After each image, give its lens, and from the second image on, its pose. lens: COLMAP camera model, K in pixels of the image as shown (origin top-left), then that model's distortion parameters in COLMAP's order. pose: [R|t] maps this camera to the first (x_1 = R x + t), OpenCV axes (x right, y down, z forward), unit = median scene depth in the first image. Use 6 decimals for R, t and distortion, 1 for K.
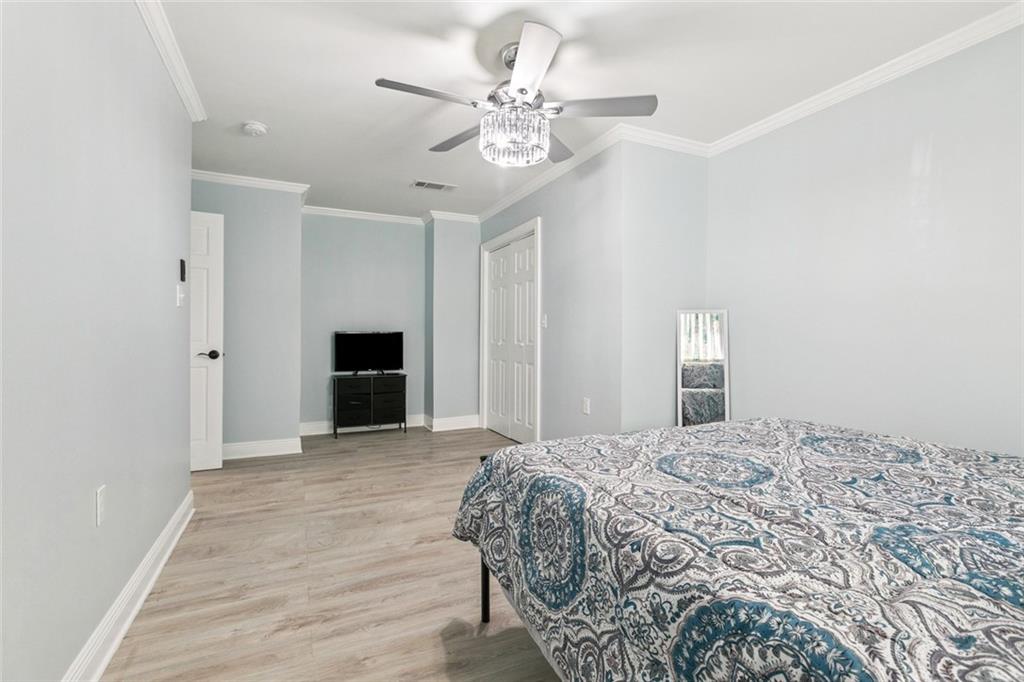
lens RADIAL K [[465.3, 0, 506.6], [0, 465.3, 342.1], [0, 0, 1]] dist [0.001065, -0.000273]
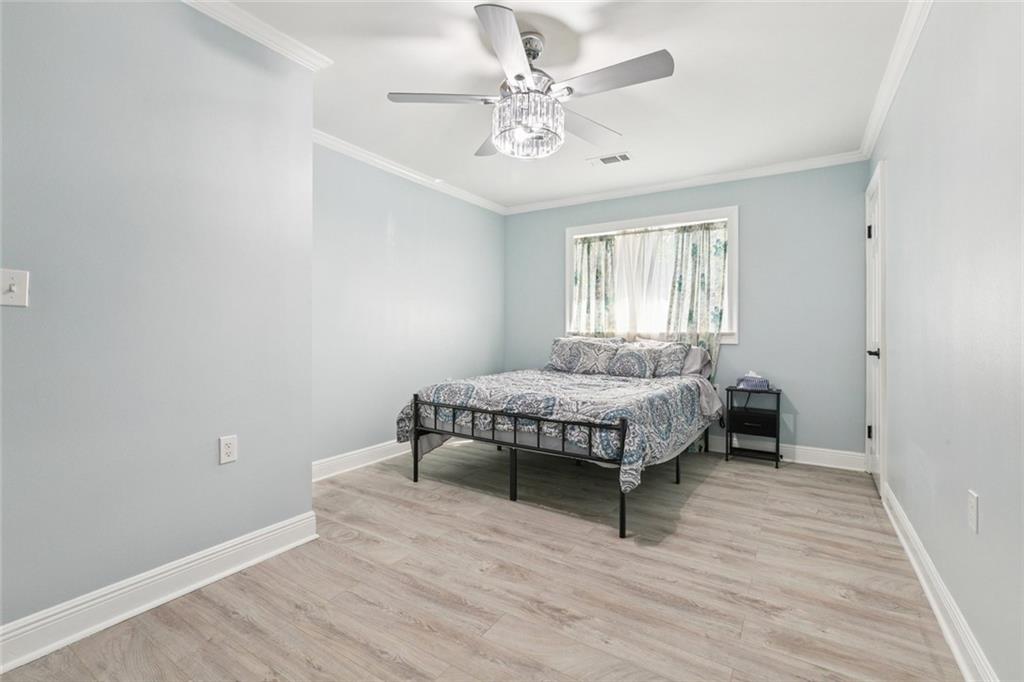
lens RADIAL K [[465.3, 0, 506.6], [0, 465.3, 331.8], [0, 0, 1]] dist [0.001065, -0.000273]
pose [[-0.550128, -0.005898, 0.835059, -1.006740], [0.000689, 0.999972, 0.007516, -0.019213], [-0.835080, 0.004710, -0.550109, 2.049429]]
